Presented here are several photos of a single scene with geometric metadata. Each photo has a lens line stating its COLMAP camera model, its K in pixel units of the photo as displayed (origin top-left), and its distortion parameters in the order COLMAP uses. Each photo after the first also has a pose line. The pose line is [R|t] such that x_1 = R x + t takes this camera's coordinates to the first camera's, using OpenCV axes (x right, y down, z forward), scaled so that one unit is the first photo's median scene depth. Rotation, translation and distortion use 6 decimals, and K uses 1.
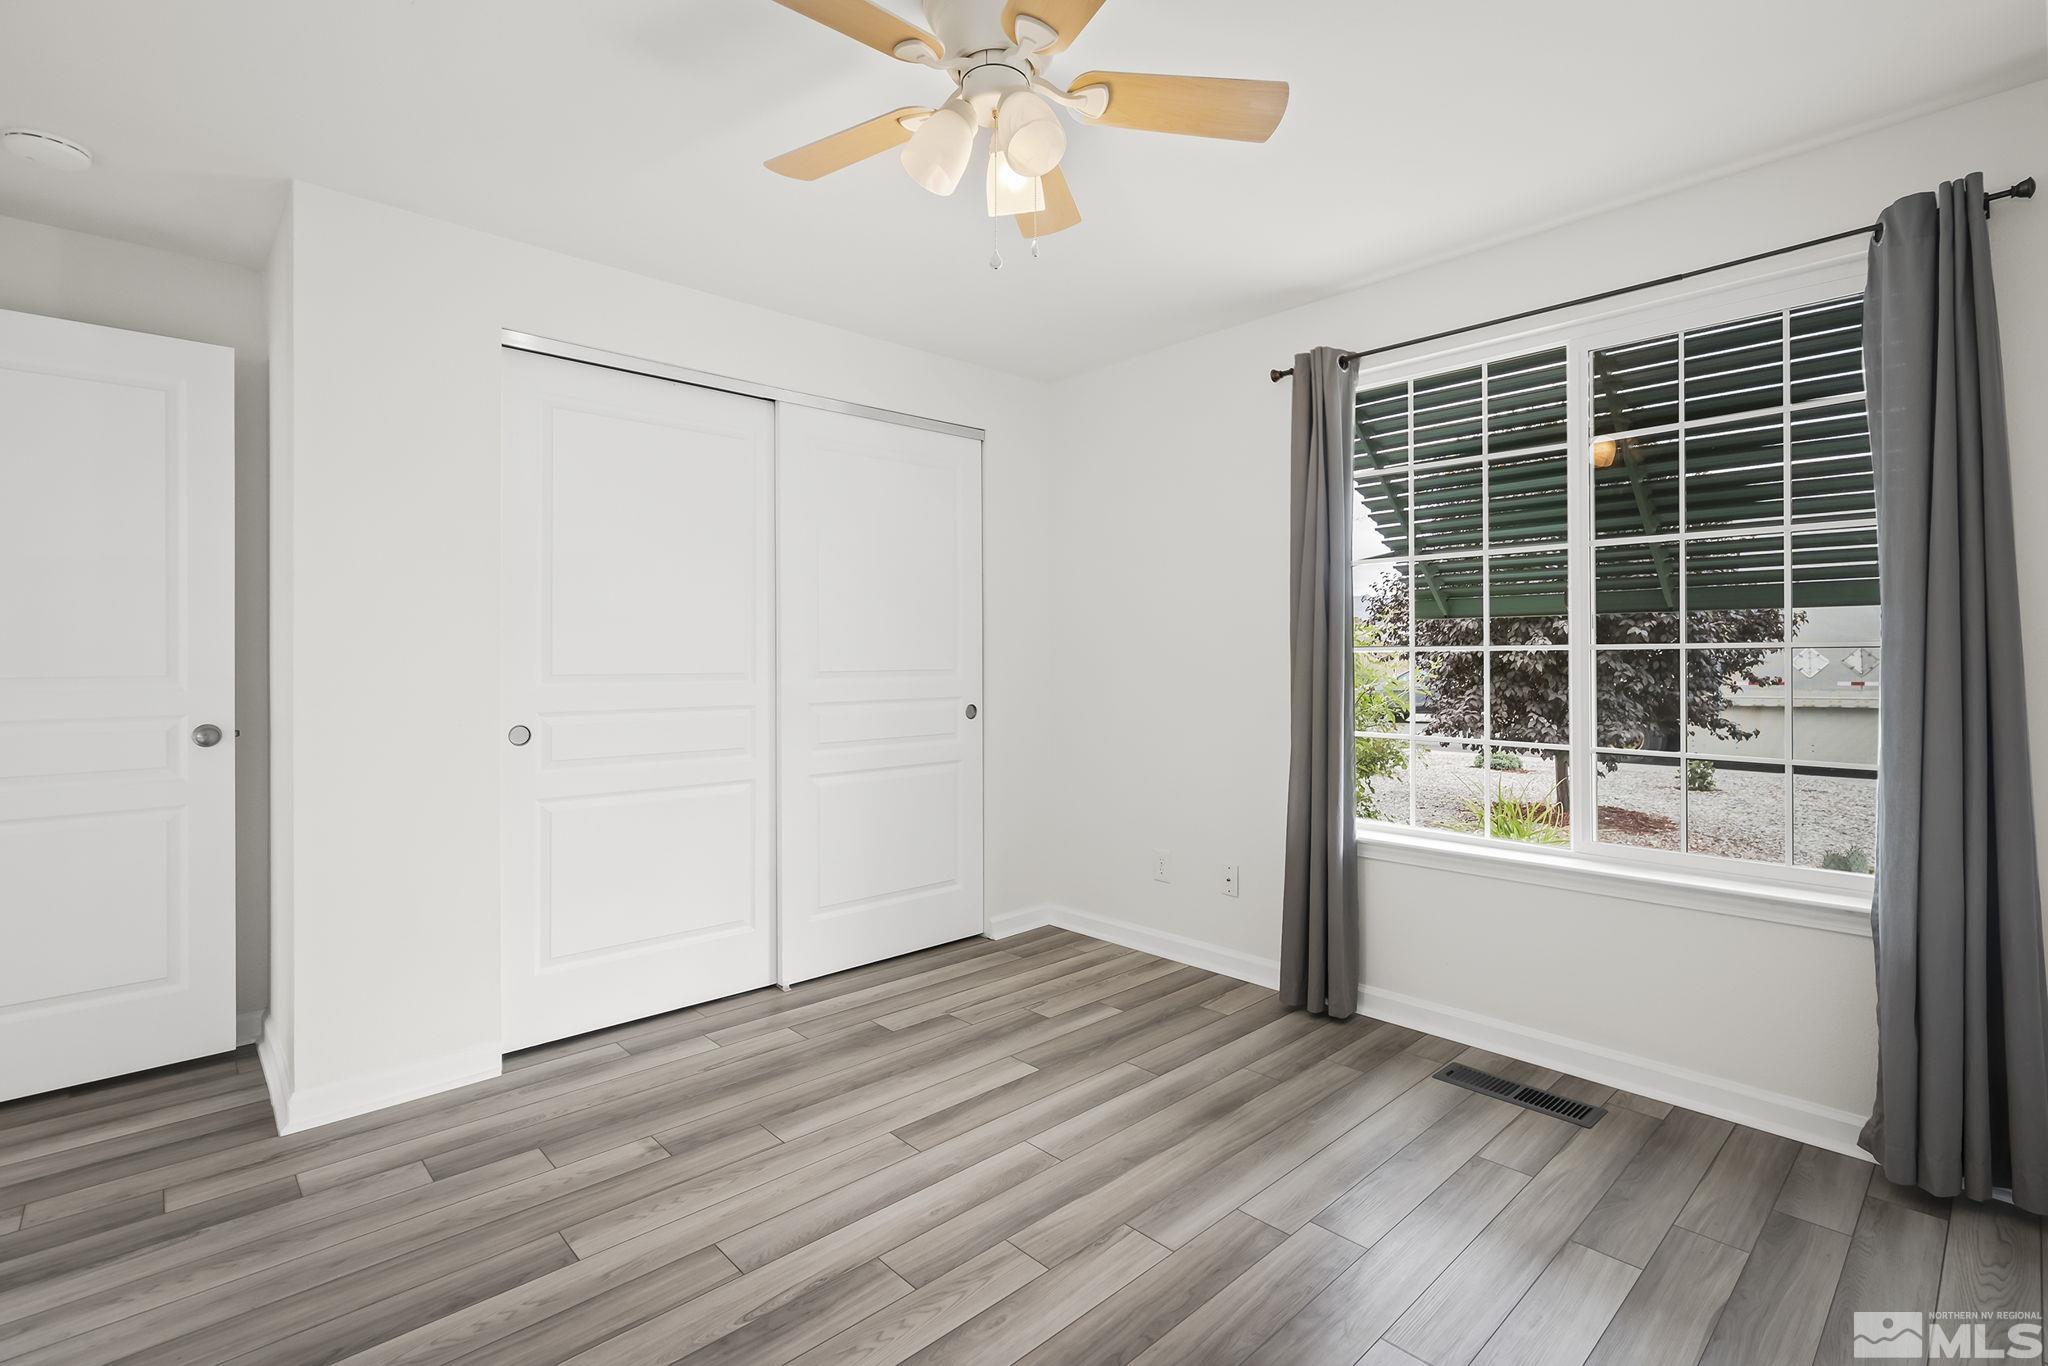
lens RADIAL K [[939.1, 0, 1026.6], [0, 939.1, 692.0], [0, 0, 1]] dist [0.000667, 0.000771]
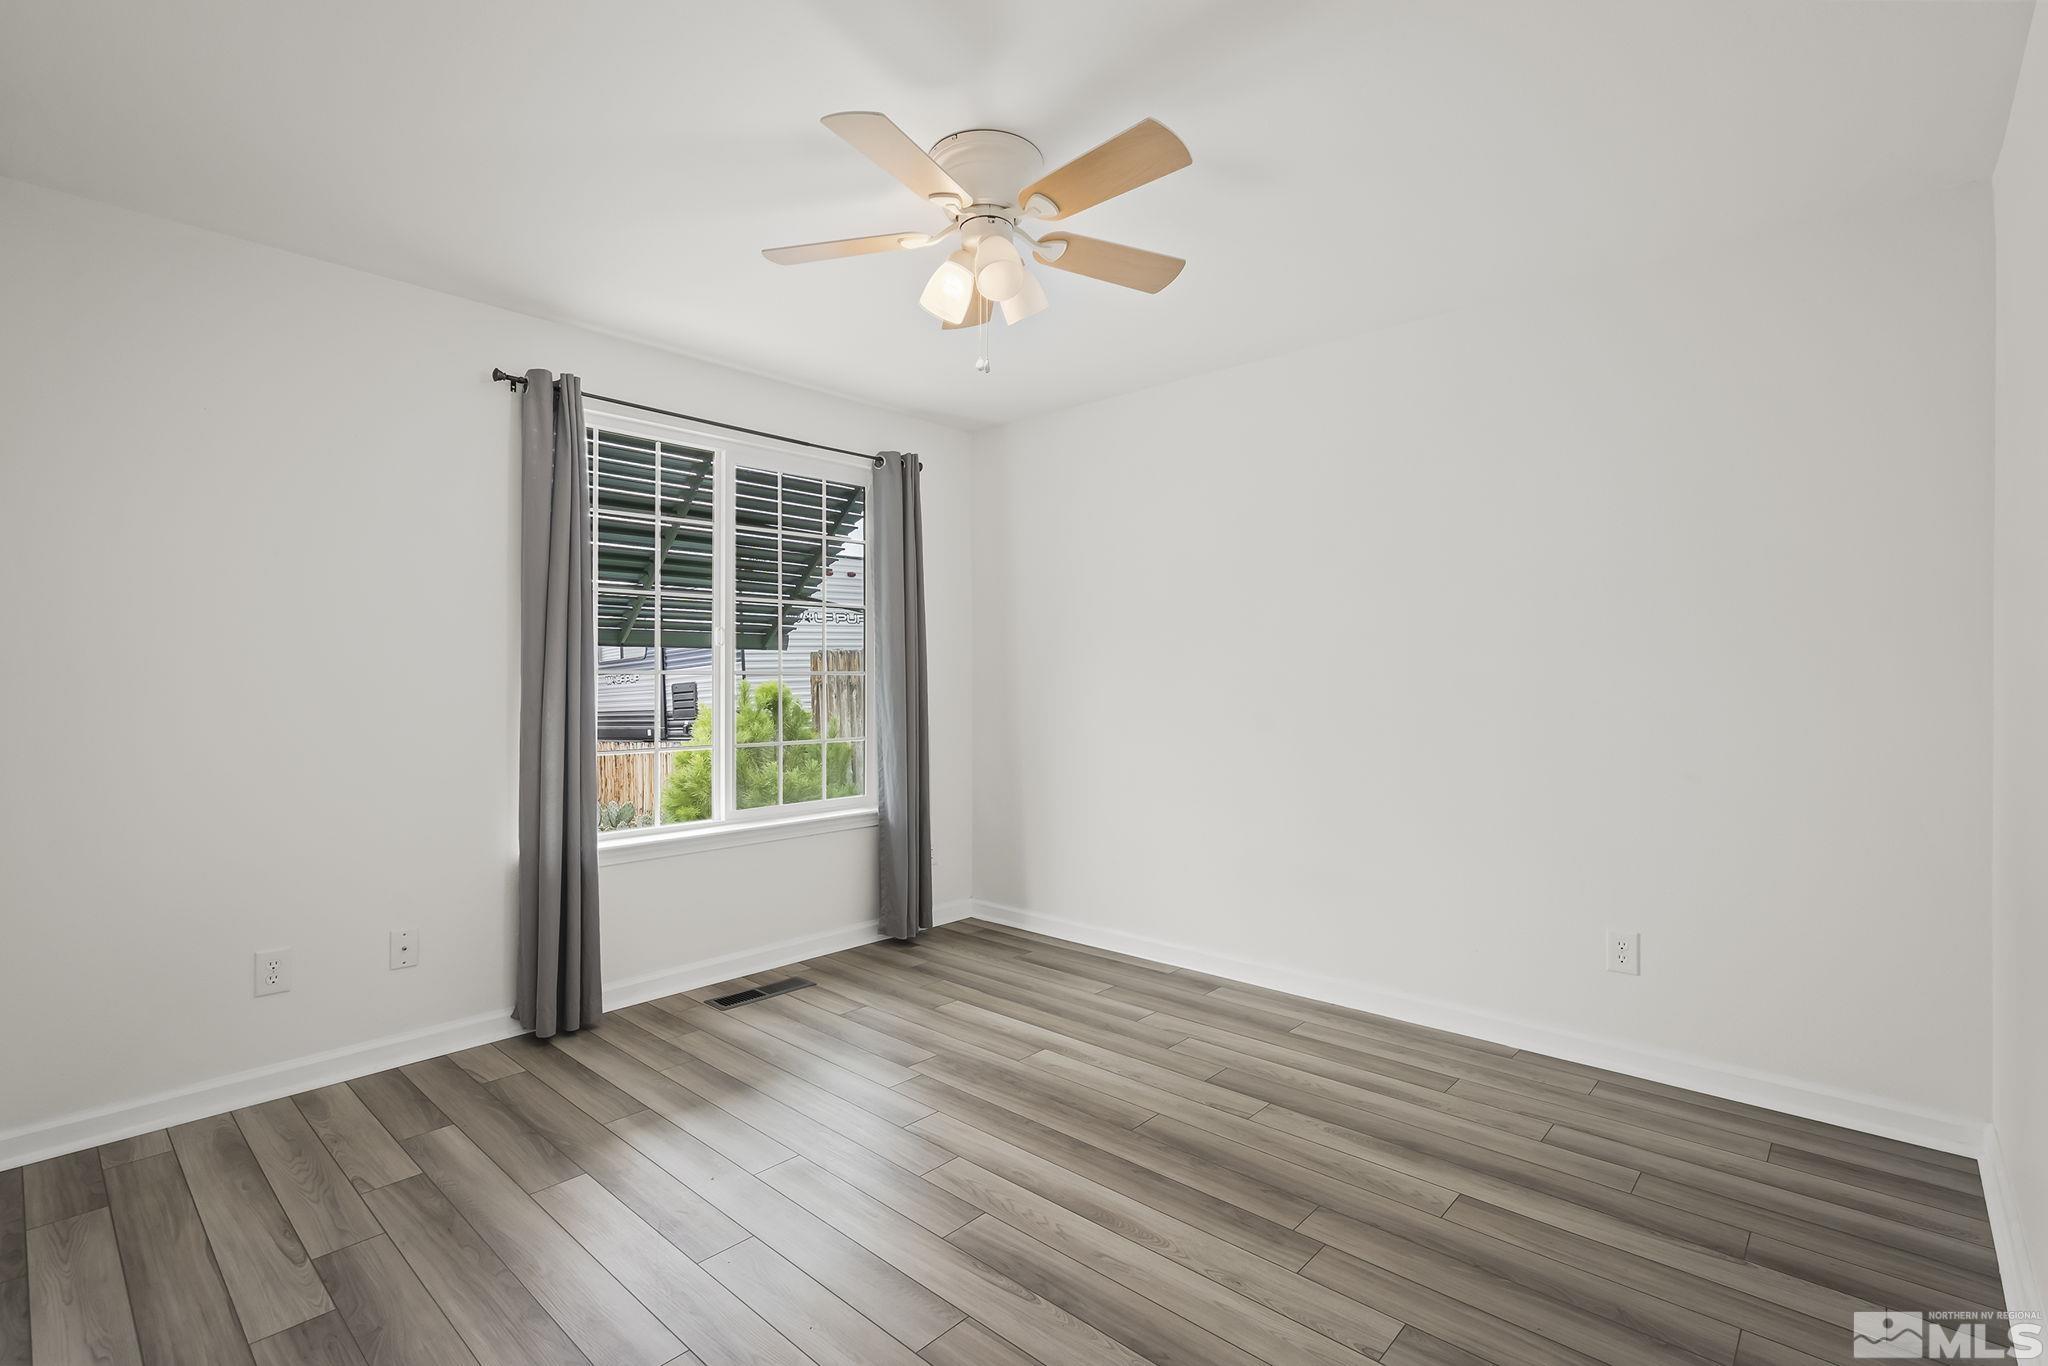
lens RADIAL K [[939.1, 0, 1026.6], [0, 939.1, 692.0], [0, 0, 1]] dist [0.000667, 0.000771]
pose [[-0.069447, -0.006881, 0.997562, -0.804186], [0.044816, 0.998945, 0.010011, -0.009370], [-0.996578, 0.045402, -0.069066, 0.631487]]
